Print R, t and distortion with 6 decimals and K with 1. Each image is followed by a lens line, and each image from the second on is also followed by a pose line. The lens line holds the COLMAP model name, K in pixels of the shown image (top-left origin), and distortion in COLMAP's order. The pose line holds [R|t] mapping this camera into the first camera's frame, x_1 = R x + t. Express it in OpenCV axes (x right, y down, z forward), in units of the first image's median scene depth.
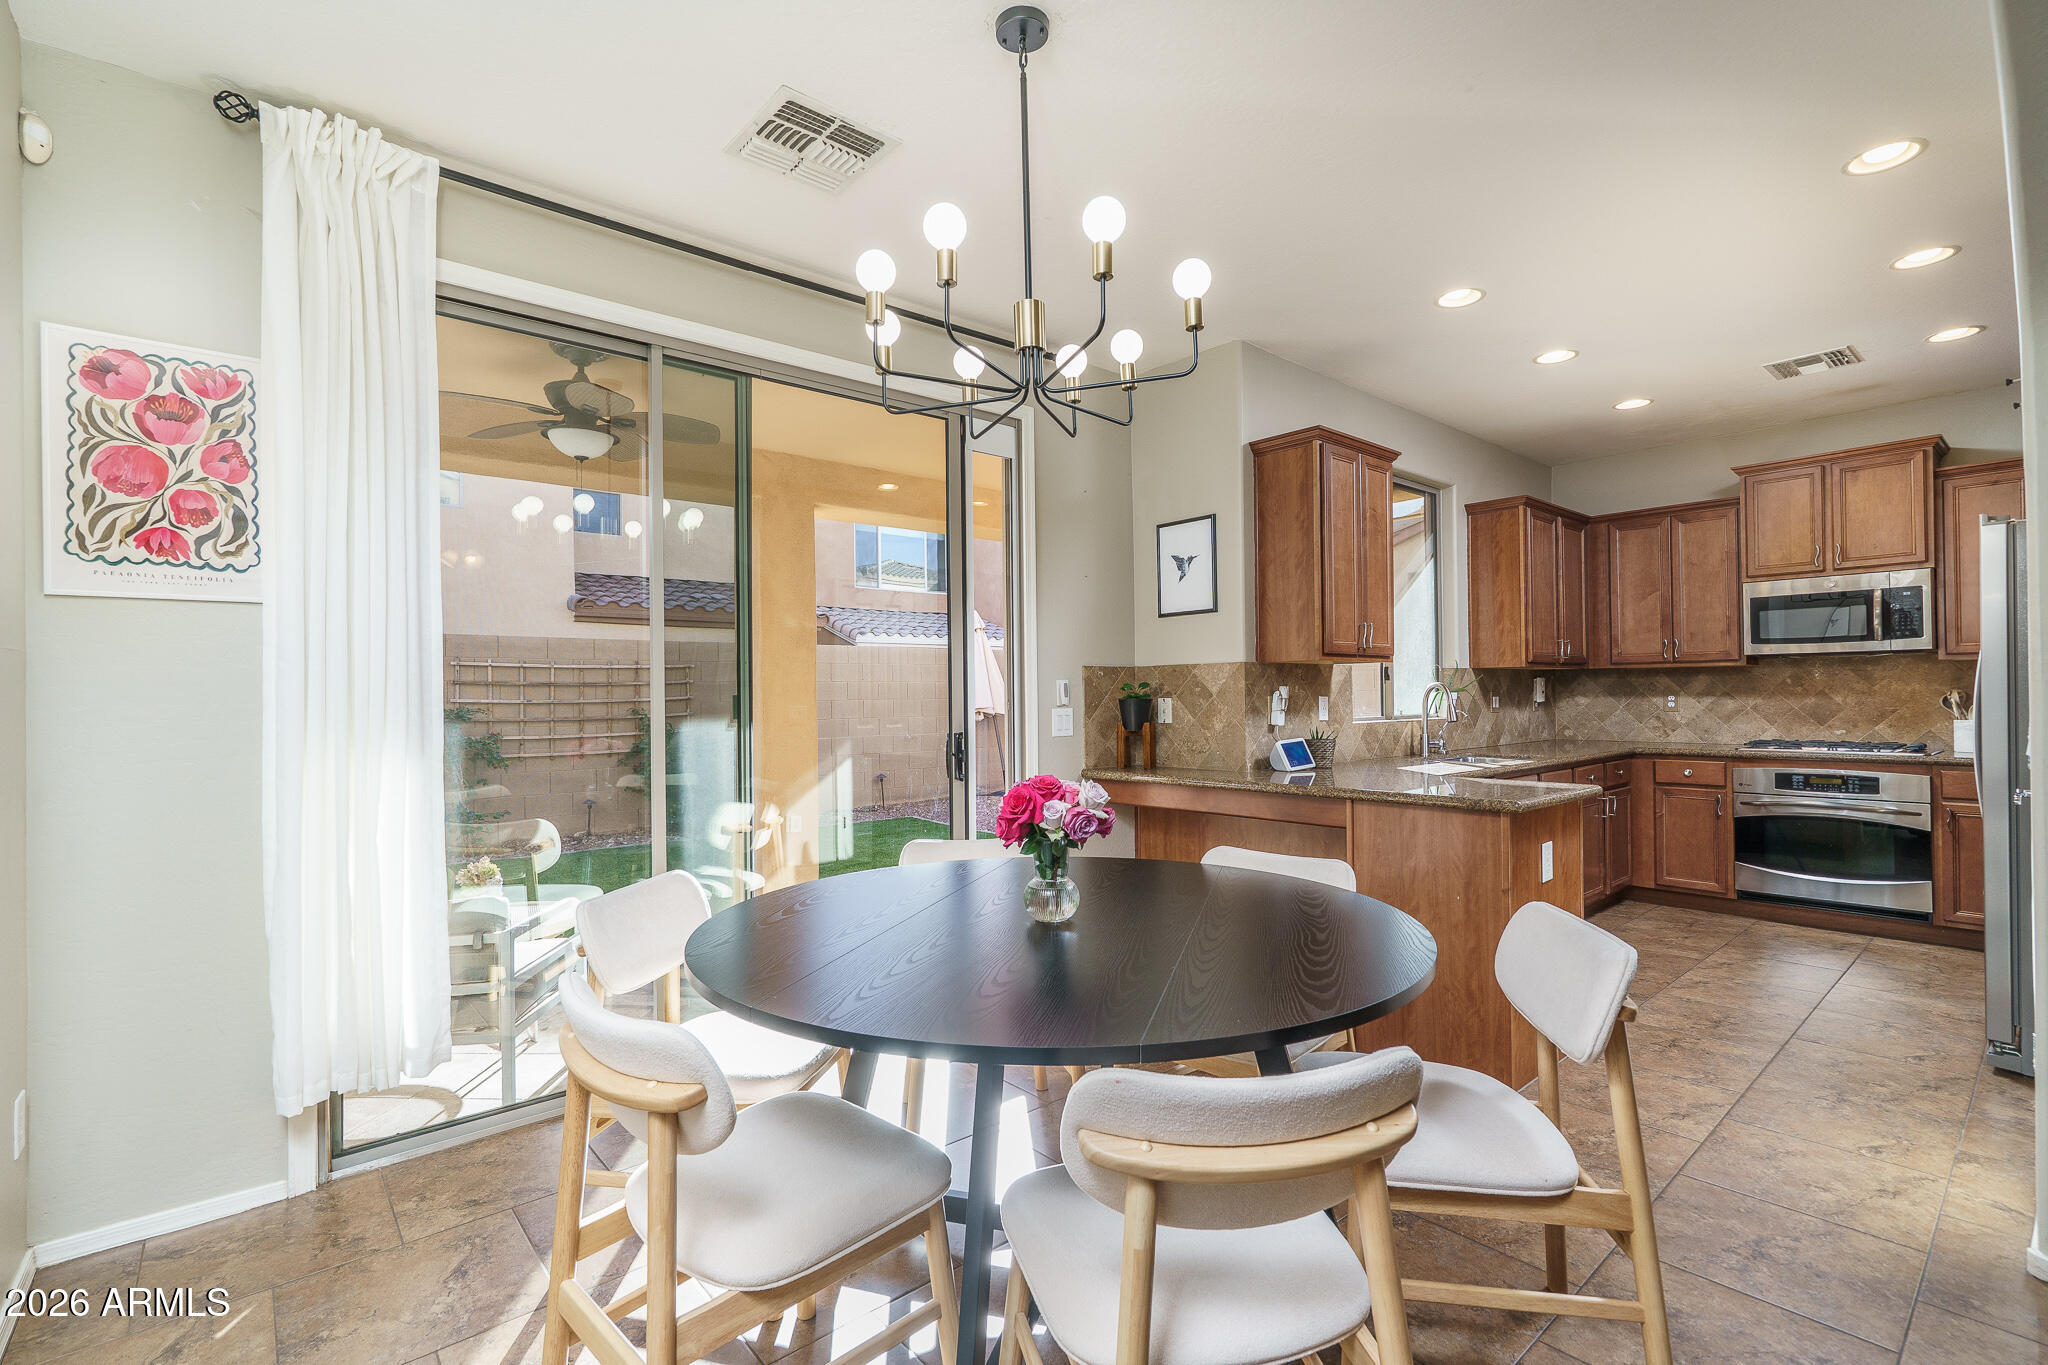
lens RADIAL K [[925.2, 0, 1014.6], [0, 925.2, 688.4], [0, 0, 1]] dist [-0.001320, 0.001611]
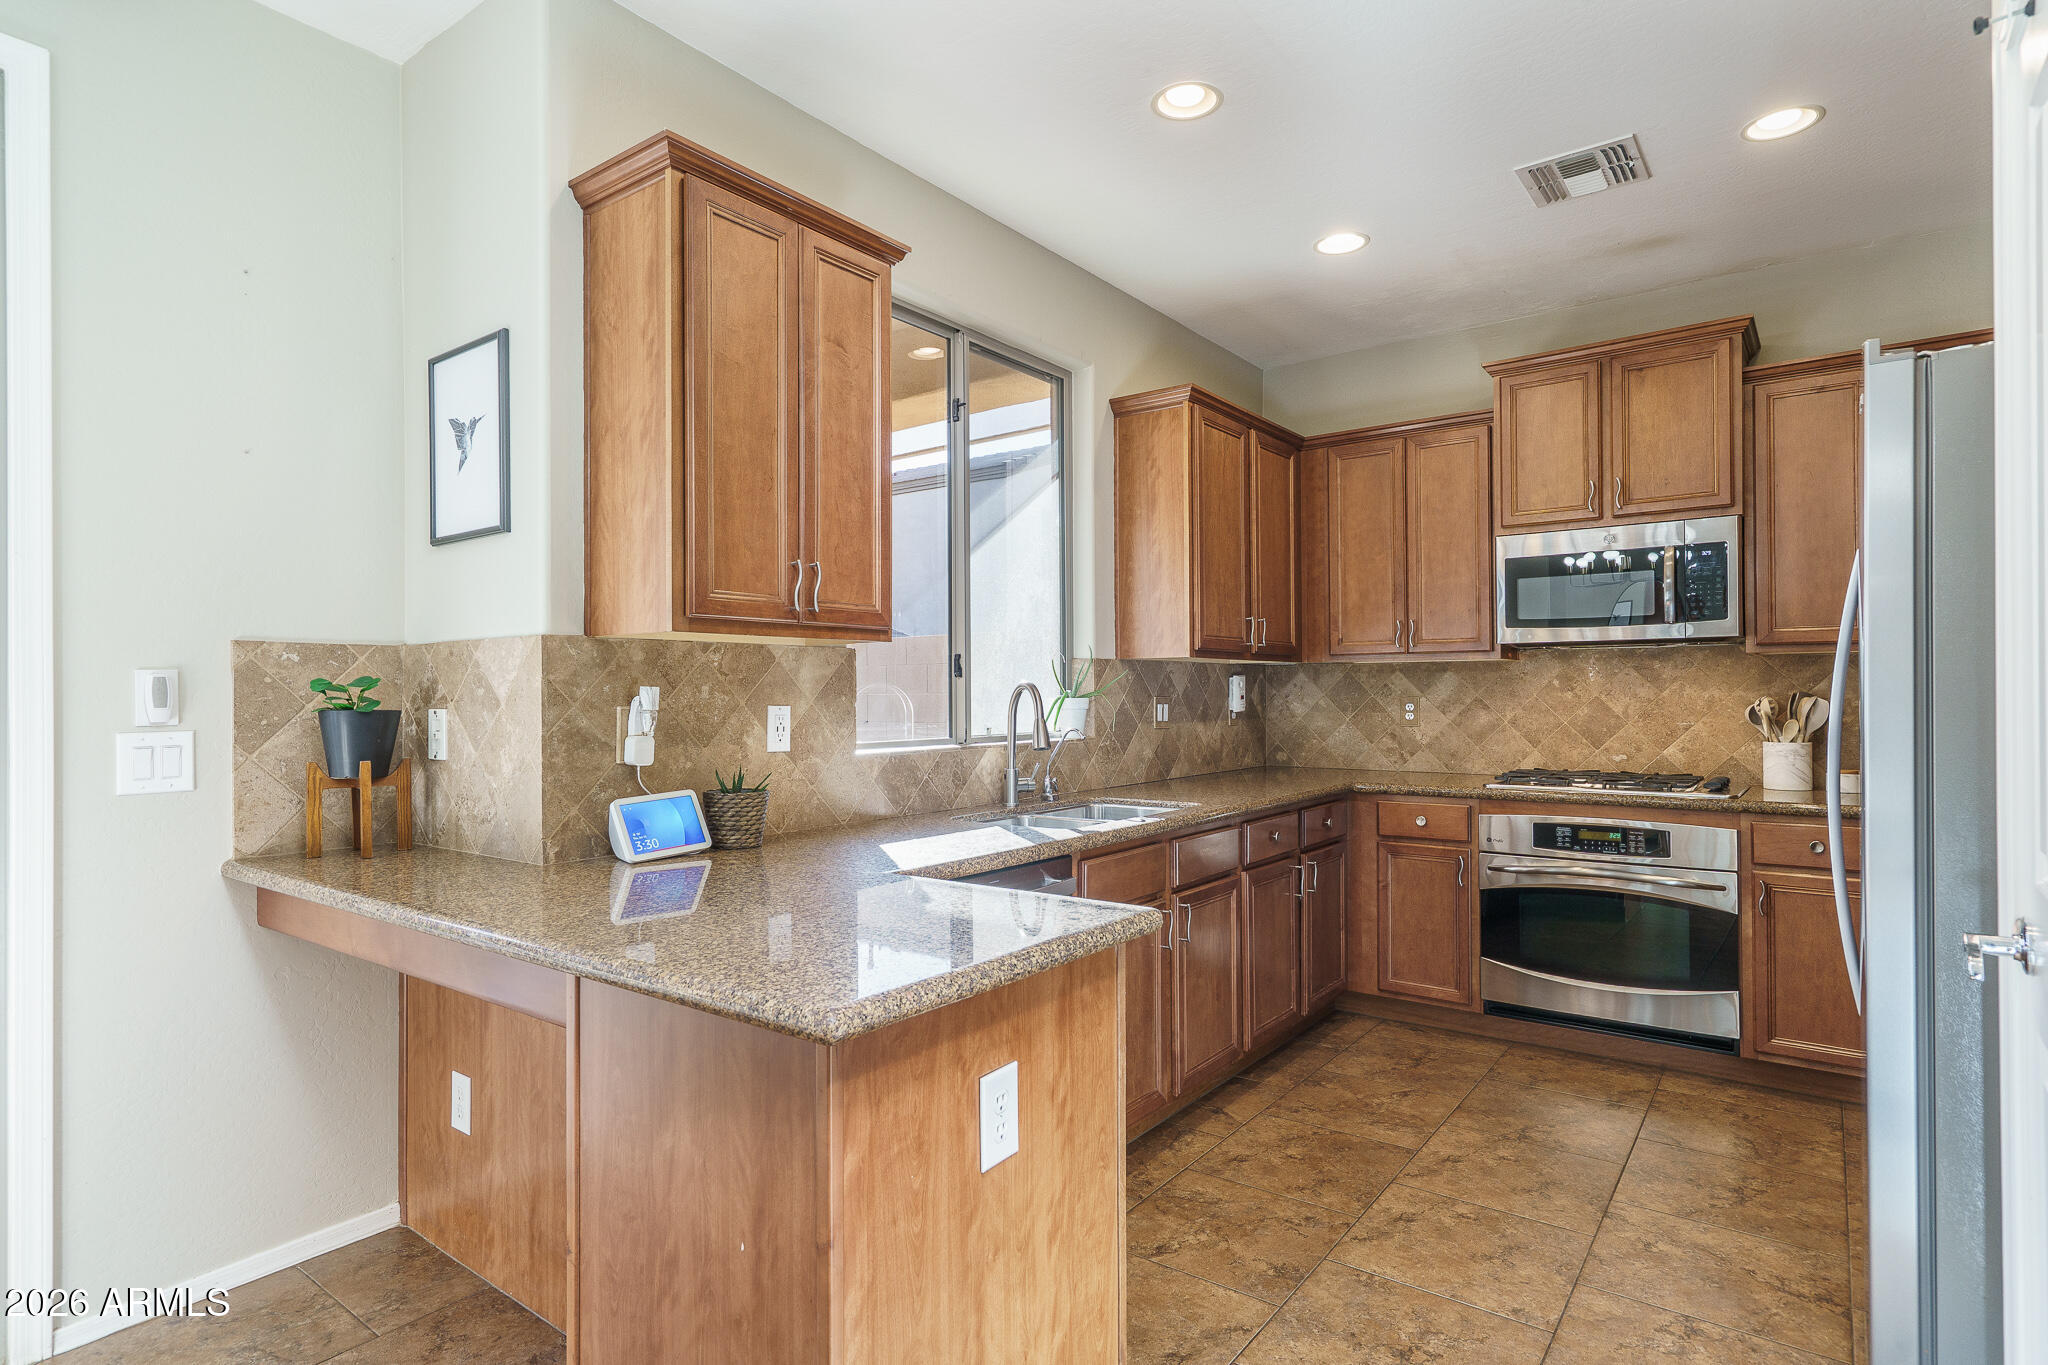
lens RADIAL K [[1054.3, 0, 1014.5], [0, 1054.3, 687.7], [0, 0, 1]] dist [0.003031, -0.000103]
pose [[0.979022, 0.005947, 0.203669, 0.314591], [-0.005978, 0.999982, -0.000463, -0.002107], [-0.203668, -0.000765, 0.979040, 0.349308]]
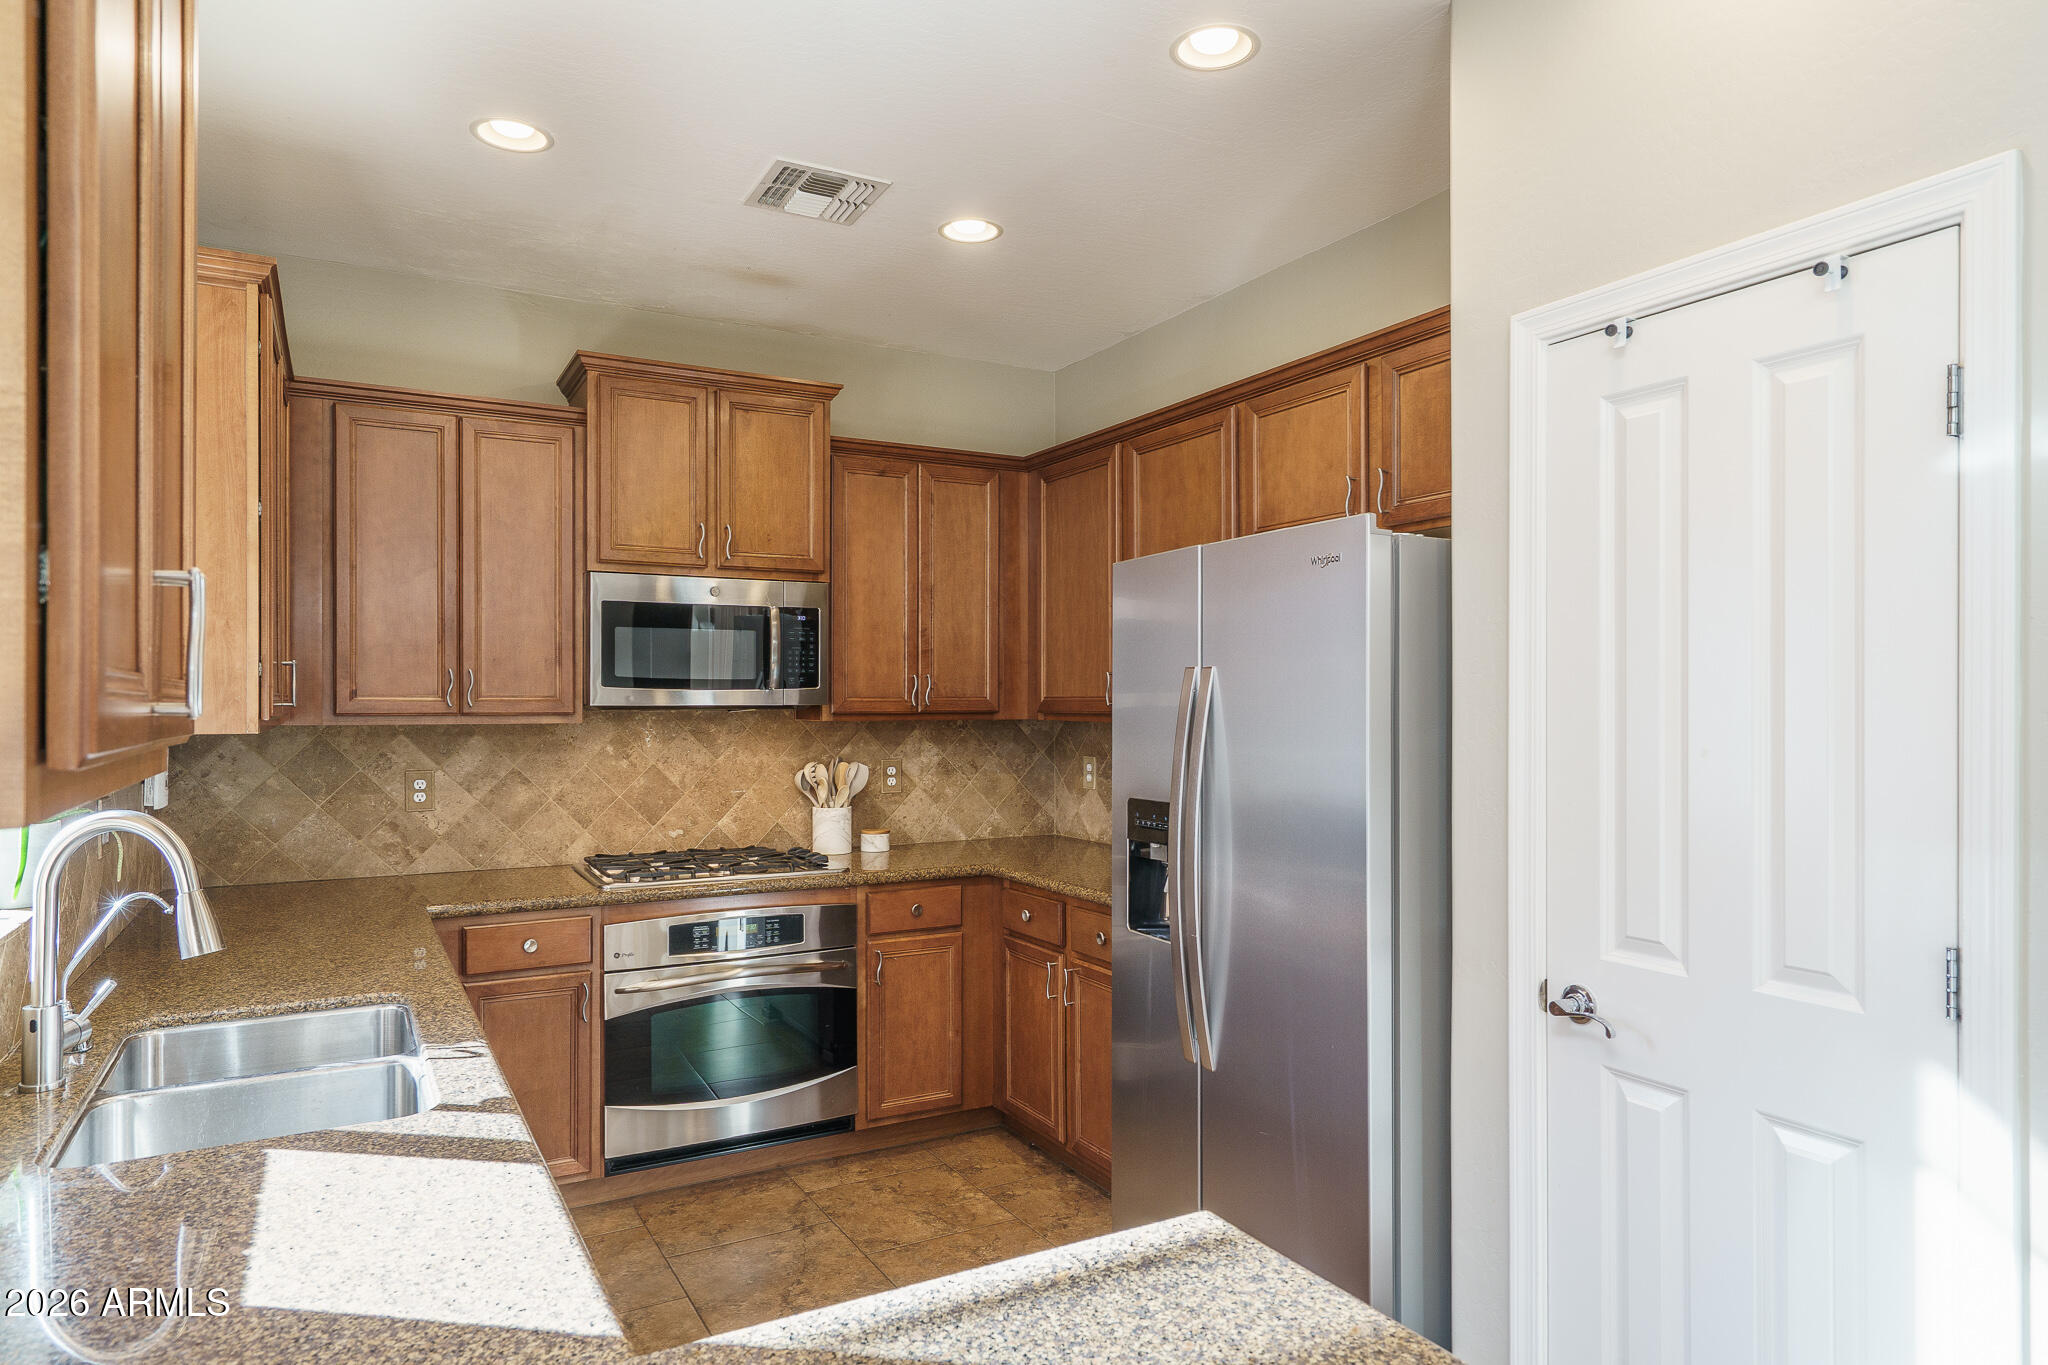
lens RADIAL K [[1208.5, 0, 1022.2], [0, 1208.5, 696.2], [0, 0, 1]] dist [-0.003976, 0.000144]
pose [[0.200596, 0.016362, 0.979537, 0.166885], [-0.008554, 0.999852, -0.014950, -0.036216], [-0.979637, -0.005380, 0.200707, 0.667595]]
